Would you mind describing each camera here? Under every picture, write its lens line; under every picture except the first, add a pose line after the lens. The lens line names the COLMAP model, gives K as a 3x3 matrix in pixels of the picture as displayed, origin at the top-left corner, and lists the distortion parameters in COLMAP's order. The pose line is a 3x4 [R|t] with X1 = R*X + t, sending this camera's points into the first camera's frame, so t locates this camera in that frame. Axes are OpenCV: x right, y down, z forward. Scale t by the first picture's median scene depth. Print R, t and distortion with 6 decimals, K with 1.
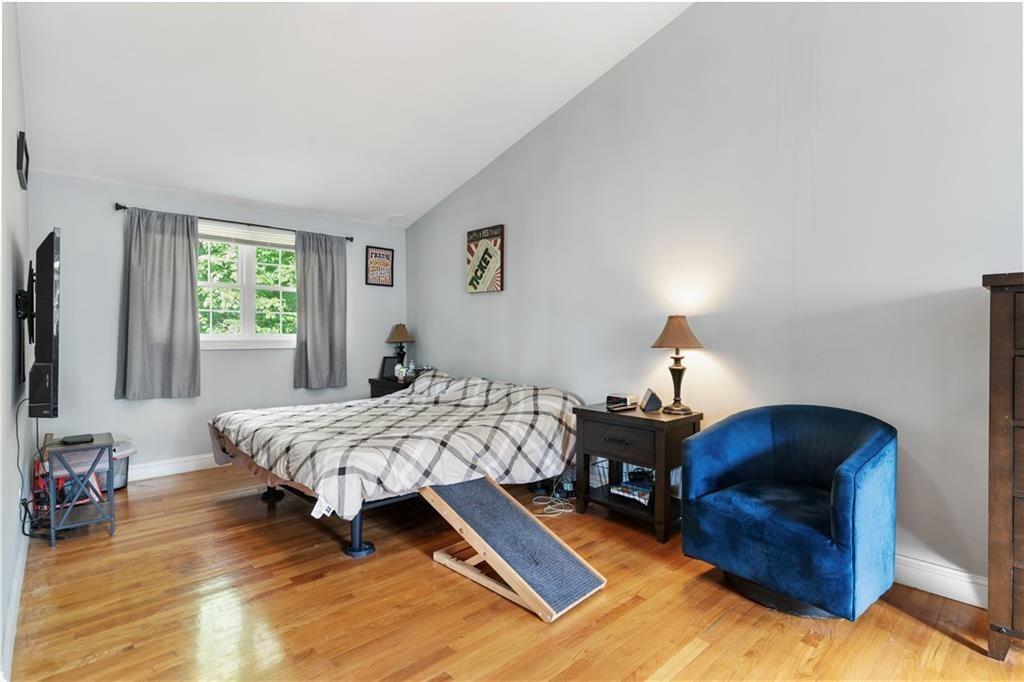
lens RADIAL K [[494.7, 0, 512.1], [0, 494.7, 342.5], [0, 0, 1]] dist [-0.000330, -0.000399]
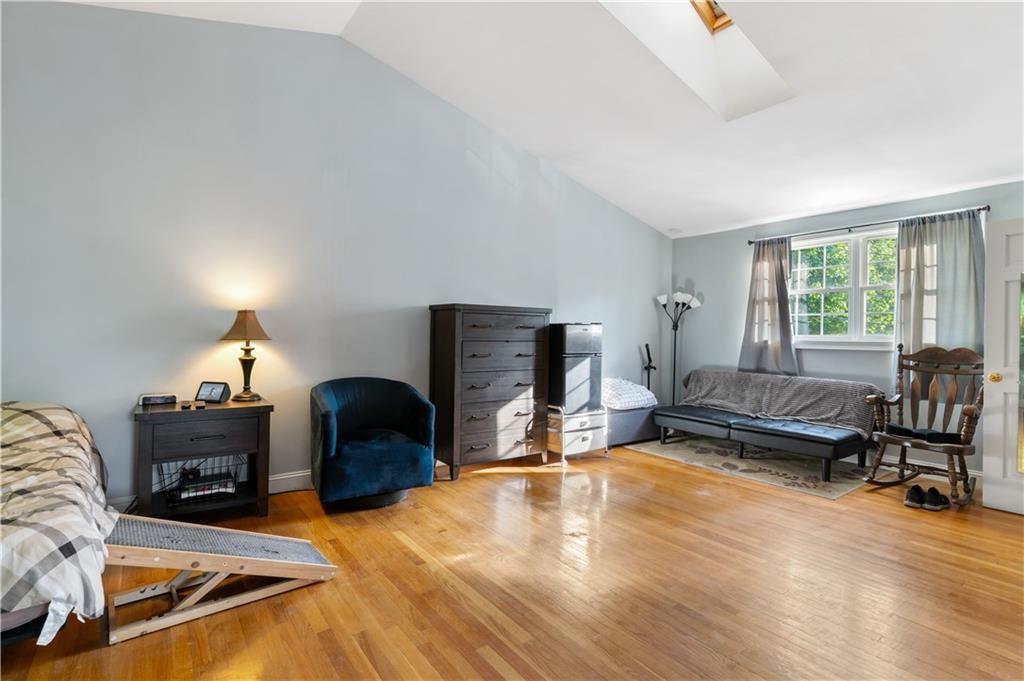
lens RADIAL K [[494.7, 0, 513.8], [0, 494.7, 335.8], [0, 0, 1]] dist [-0.000330, -0.000399]
pose [[0.099768, -0.002530, 0.995007, -0.693196], [0.002705, 0.999994, 0.002271, 0.000694], [-0.995007, 0.002465, 0.099775, 0.313109]]
